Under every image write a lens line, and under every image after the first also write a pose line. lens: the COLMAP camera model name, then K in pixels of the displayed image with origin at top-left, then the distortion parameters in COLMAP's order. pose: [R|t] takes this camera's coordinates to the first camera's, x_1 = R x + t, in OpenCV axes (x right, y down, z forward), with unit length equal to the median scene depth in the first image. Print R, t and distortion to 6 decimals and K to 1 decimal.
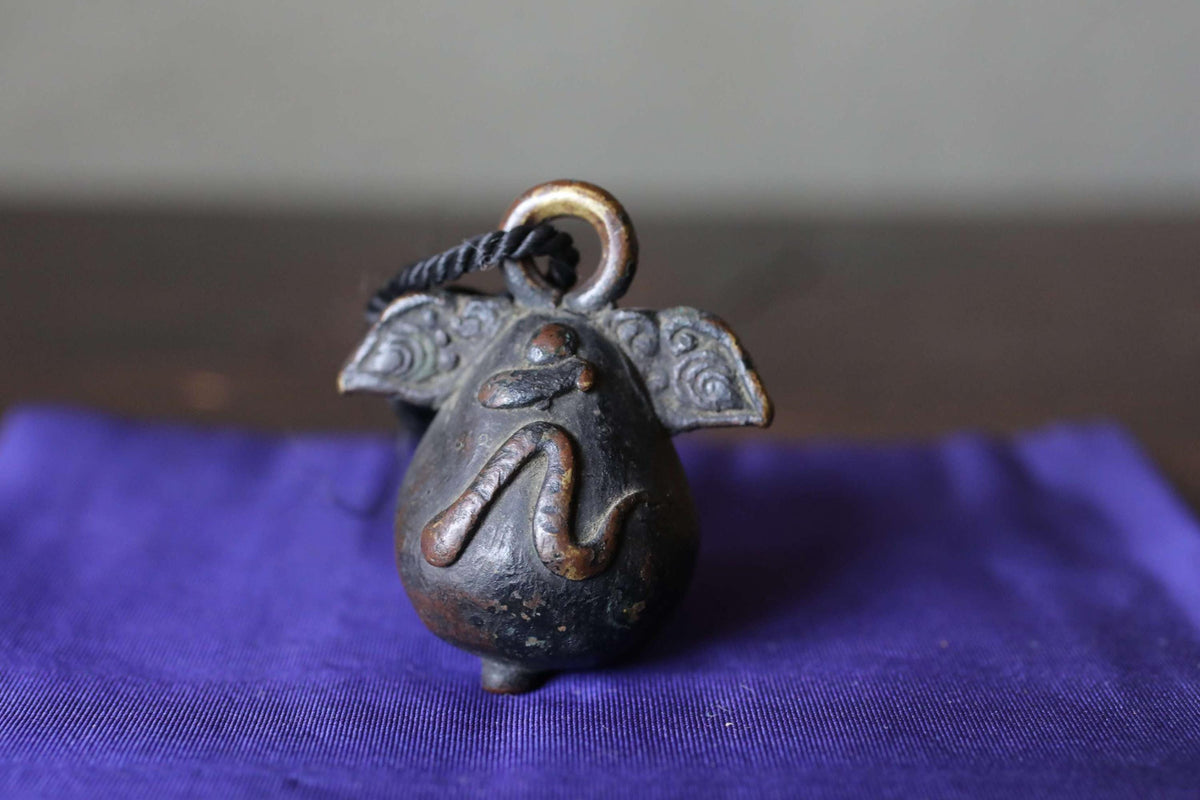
lens RADIAL K [[2140.6, 0, 600.0], [0, 2140.6, 400.0], [0, 0, 1]] dist [0.026227, 0.094212]
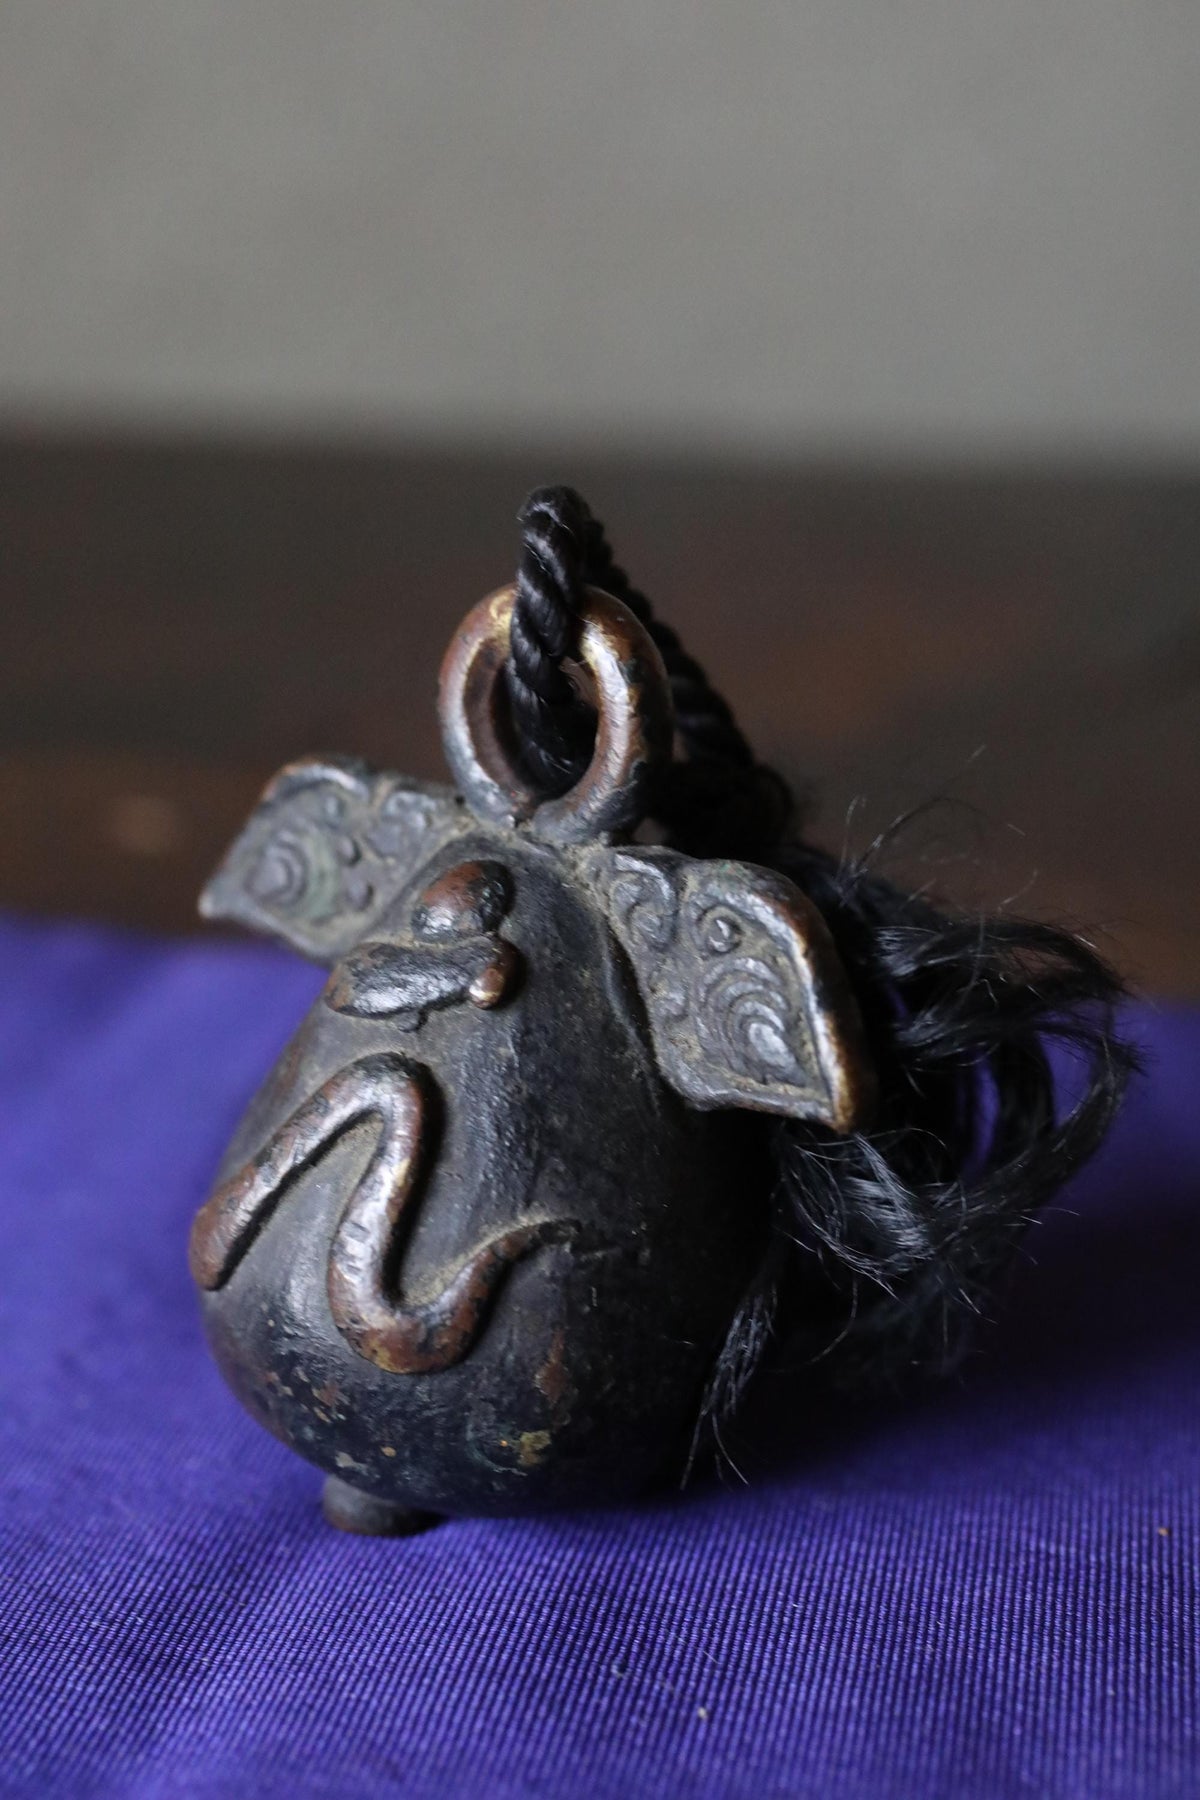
lens RADIAL K [[3210.9, 0, 600.0], [0, 3210.9, 900.0], [0, 0, 1]] dist [0.026227, 0.094212]
pose [[0.881921, 0.148265, -0.447475, 0.352974], [-0.106585, 0.987385, 0.117092, -0.121024], [0.459190, -0.055572, 0.886598, 0.333548]]
